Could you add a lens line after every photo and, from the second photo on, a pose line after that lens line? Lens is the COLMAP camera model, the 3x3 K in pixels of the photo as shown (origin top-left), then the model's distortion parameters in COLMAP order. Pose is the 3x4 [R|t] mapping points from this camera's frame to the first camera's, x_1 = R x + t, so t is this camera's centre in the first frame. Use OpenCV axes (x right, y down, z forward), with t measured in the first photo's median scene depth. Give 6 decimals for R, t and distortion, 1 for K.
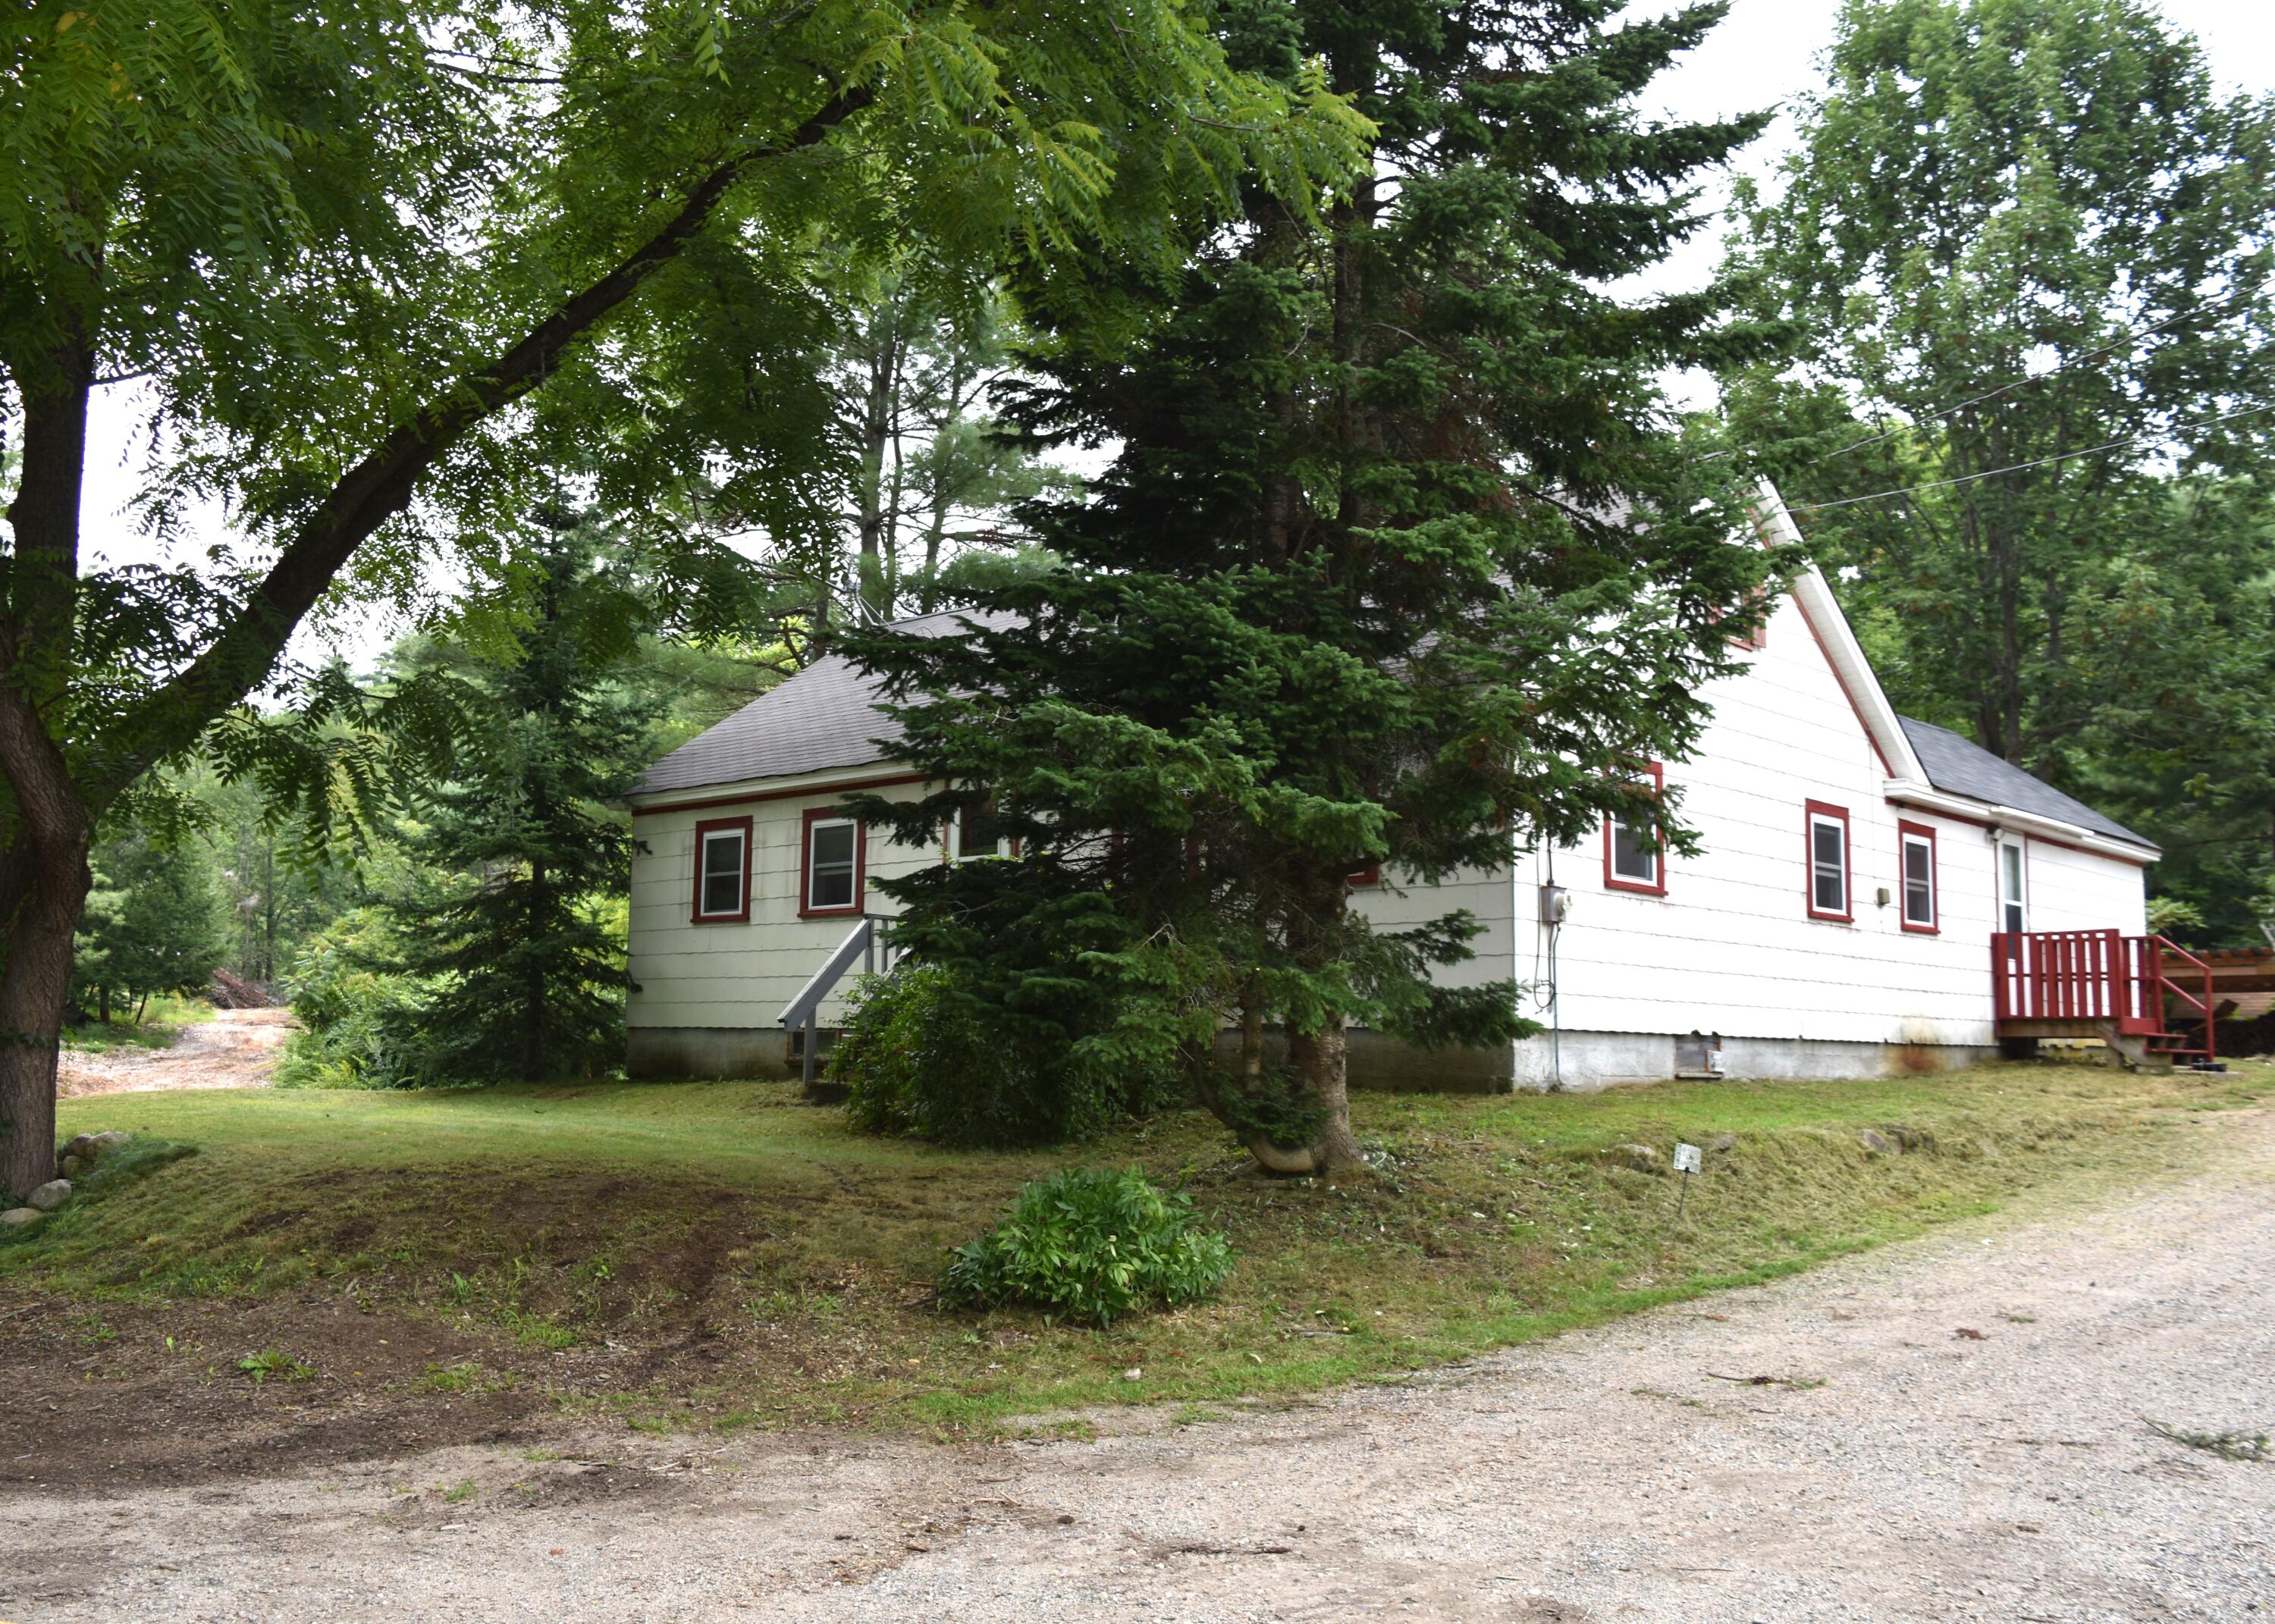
lens RADIAL K [[2070.5, 0, 1039.4], [0, 2070.5, 812.5], [0, 0, 1]] dist [-0.091536, 0.027258]
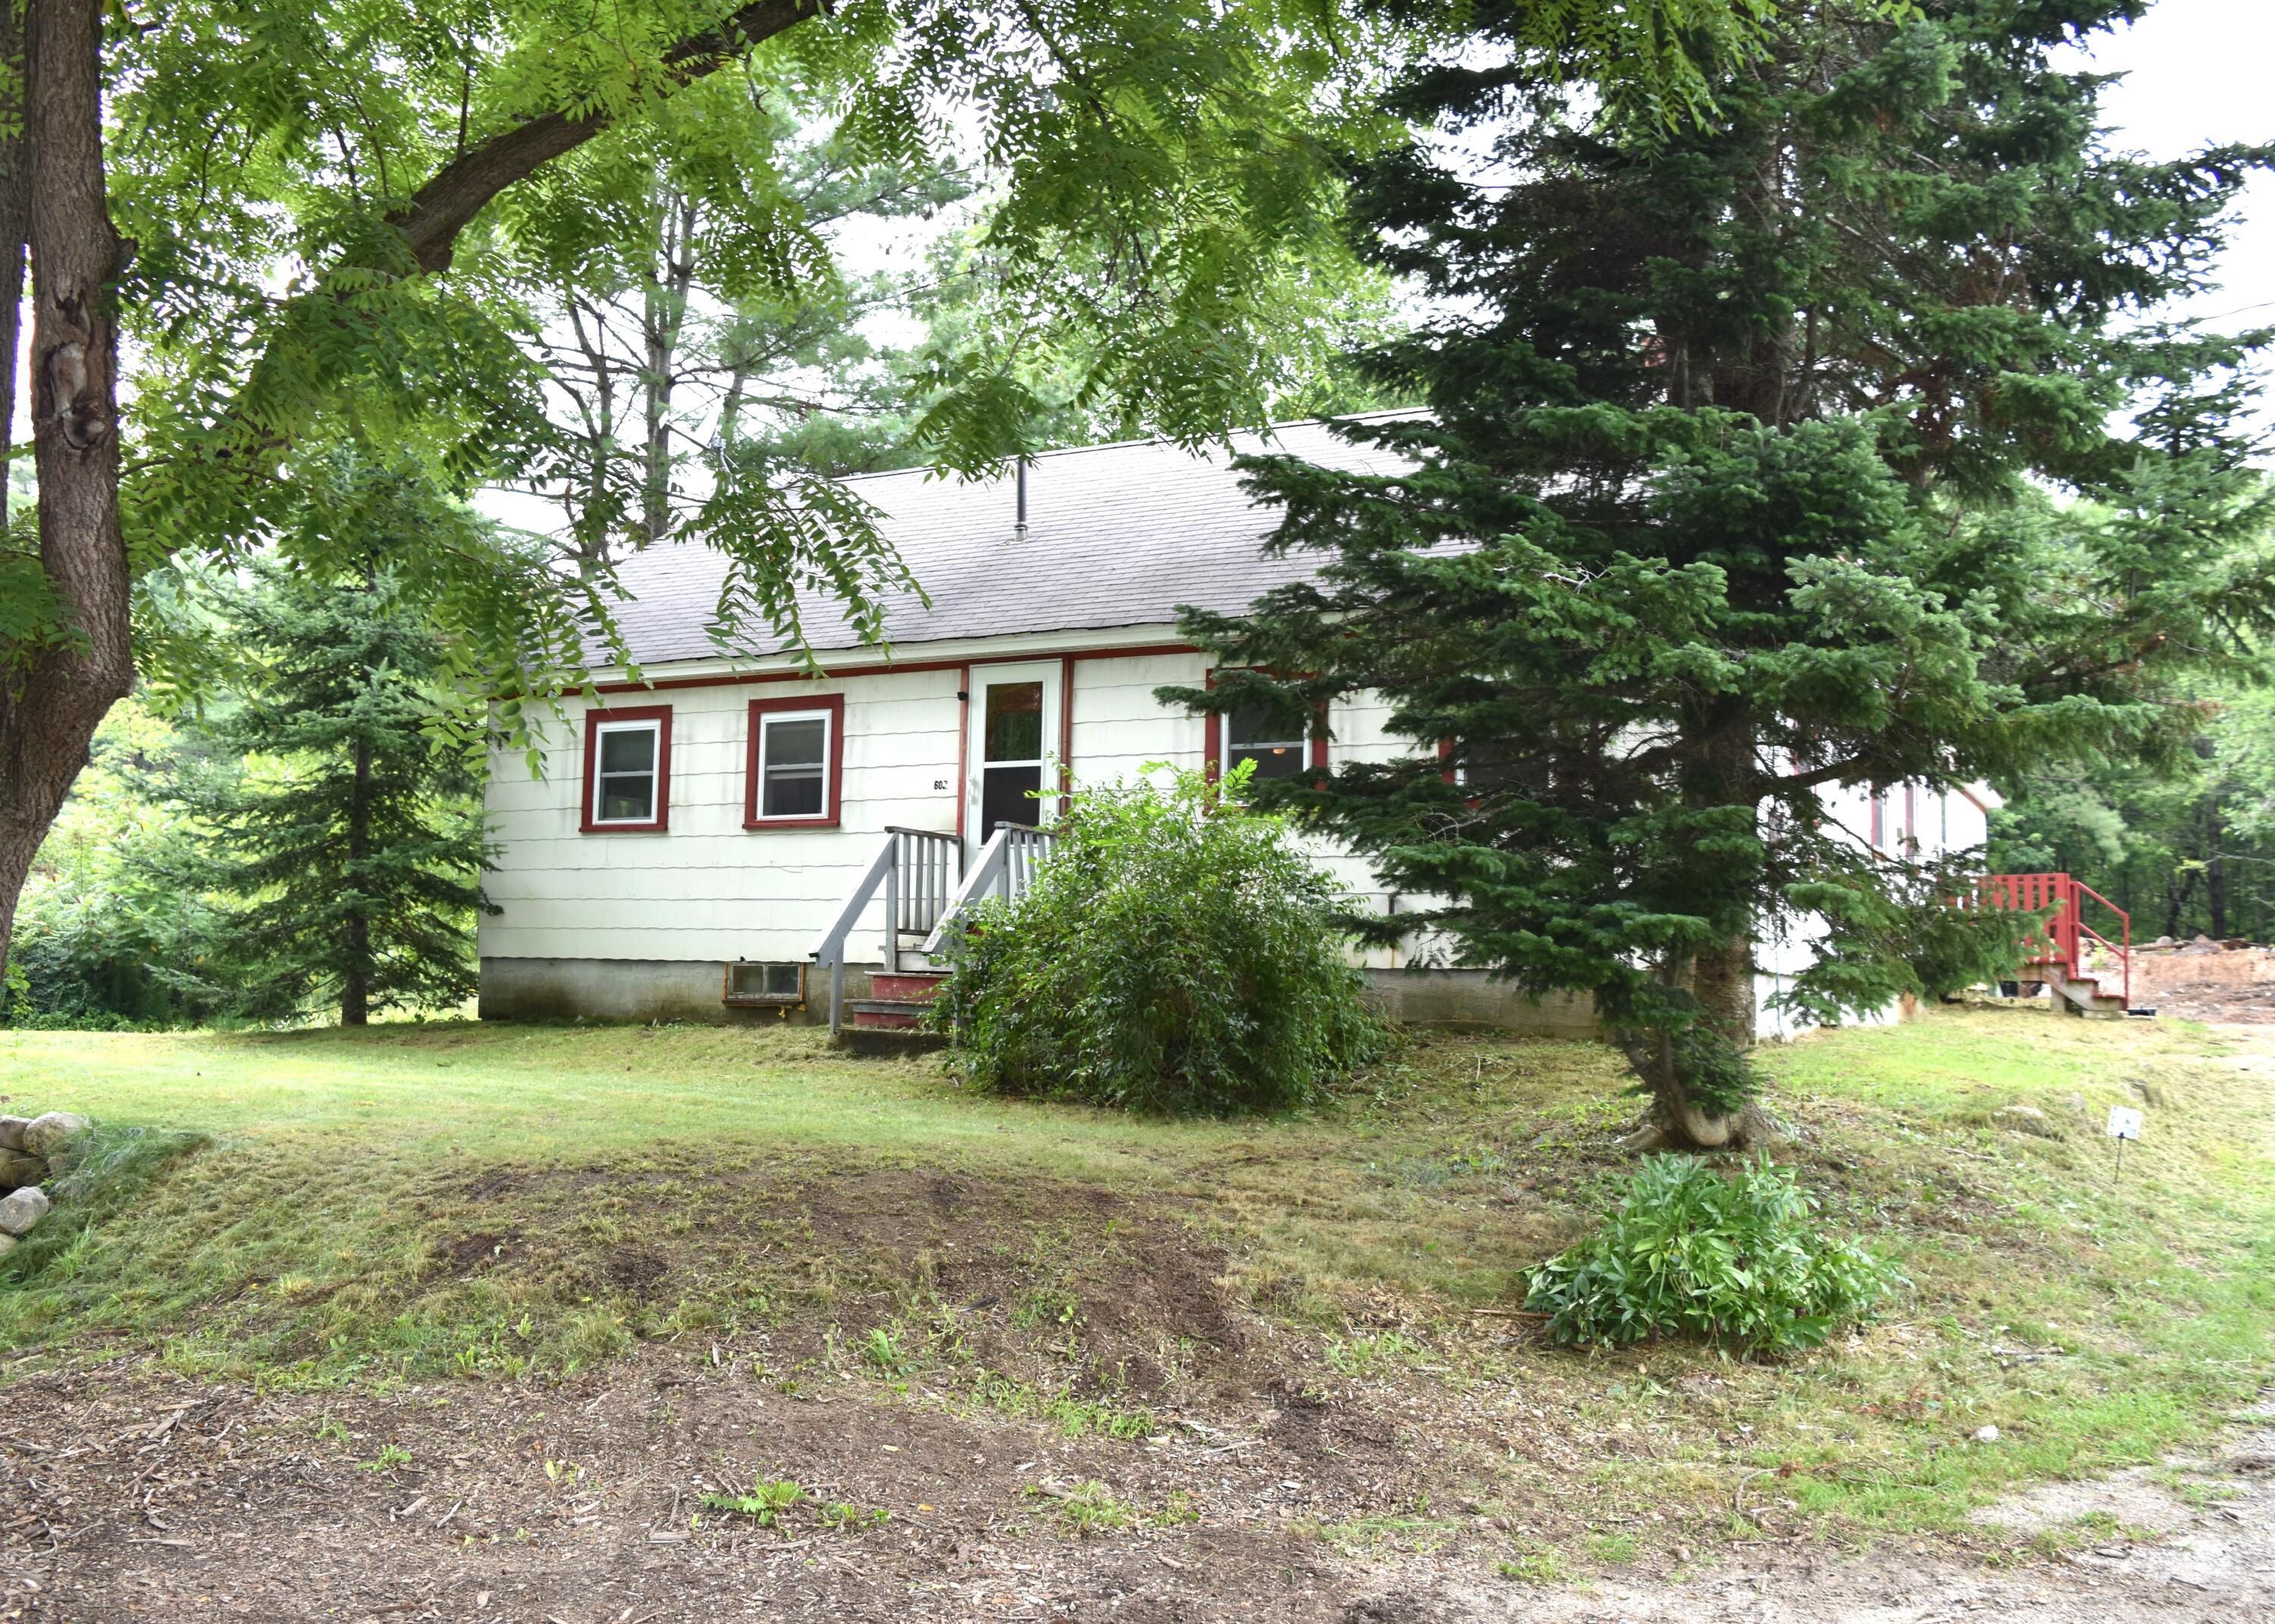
lens RADIAL K [[2070.5, 0, 1039.4], [0, 2070.5, 812.5], [0, 0, 1]] dist [-0.091536, 0.027258]
pose [[0.965087, 0.025960, 0.260641, -0.212185], [-0.035695, 0.998828, 0.032686, 0.012375], [-0.259487, -0.040848, 0.964882, 0.160863]]
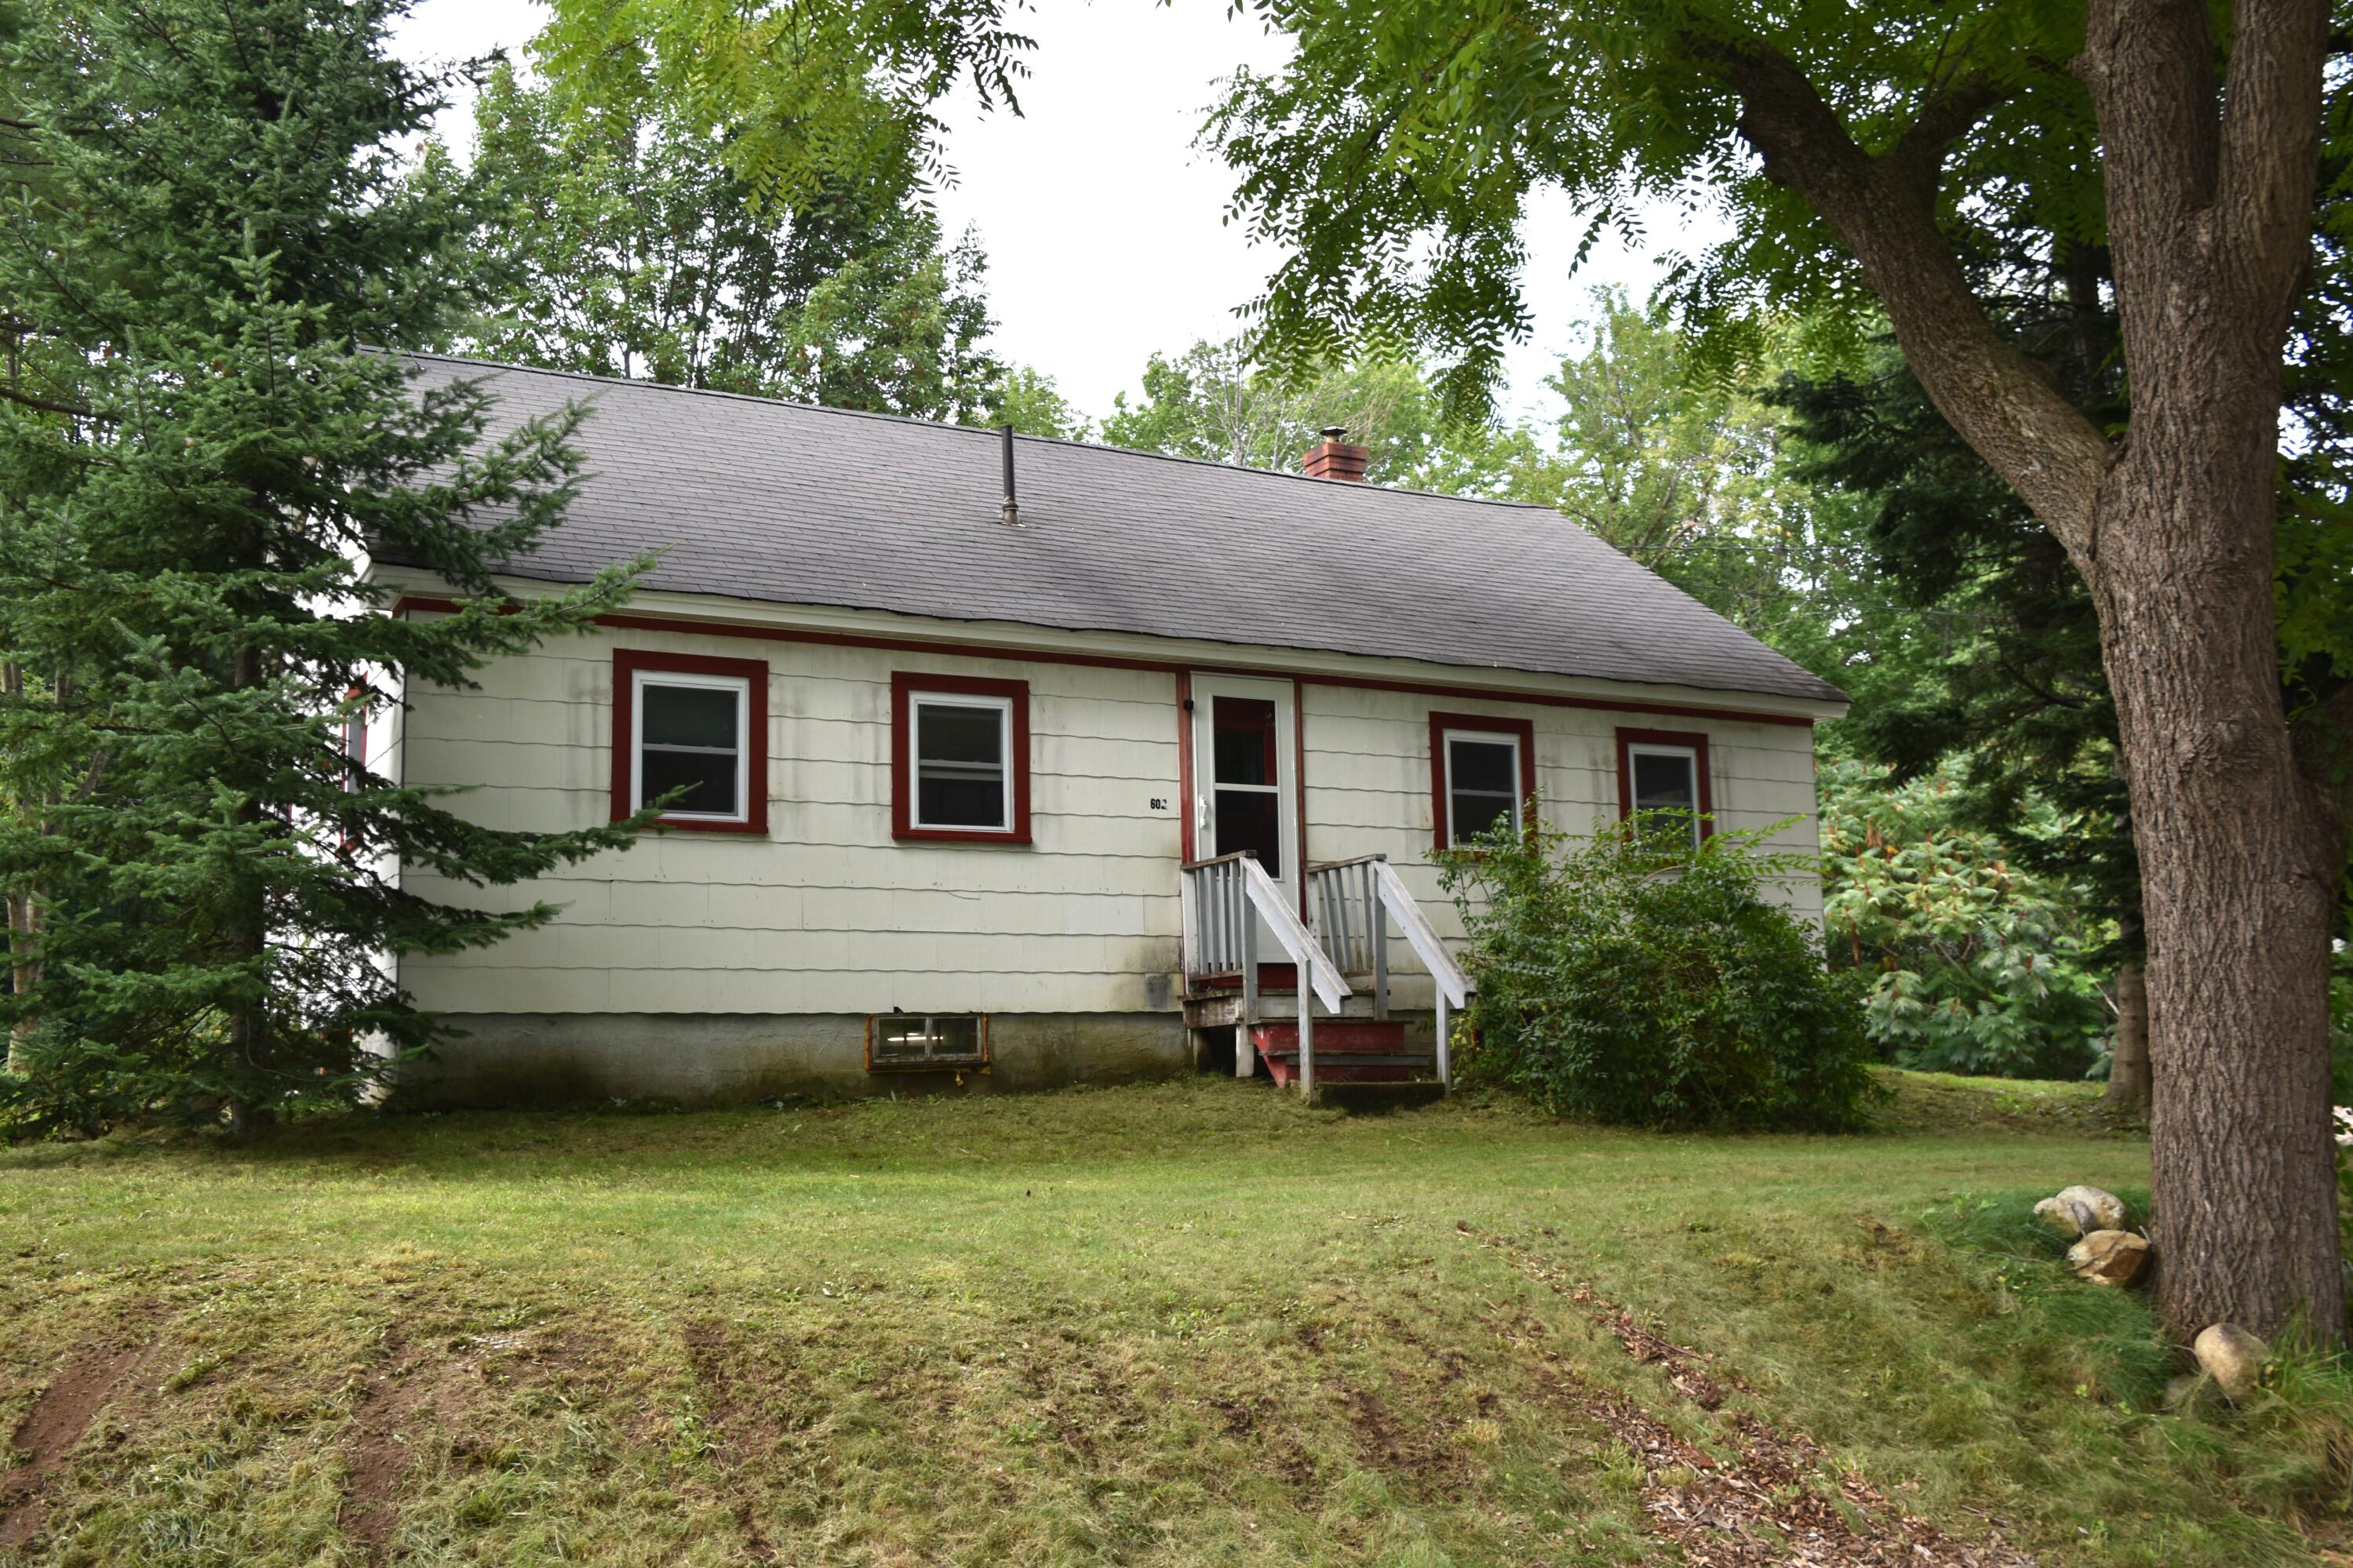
lens RADIAL K [[2121.9, 0, 1176.5], [0, 2121.9, 784.0], [0, 0, 1]] dist [-0.083850, 0.013524]
pose [[0.294205, 0.084713, 0.951981, -0.691720], [-0.104203, 0.992969, -0.056157, 0.059579], [-0.950045, -0.082678, 0.300964, 0.700809]]
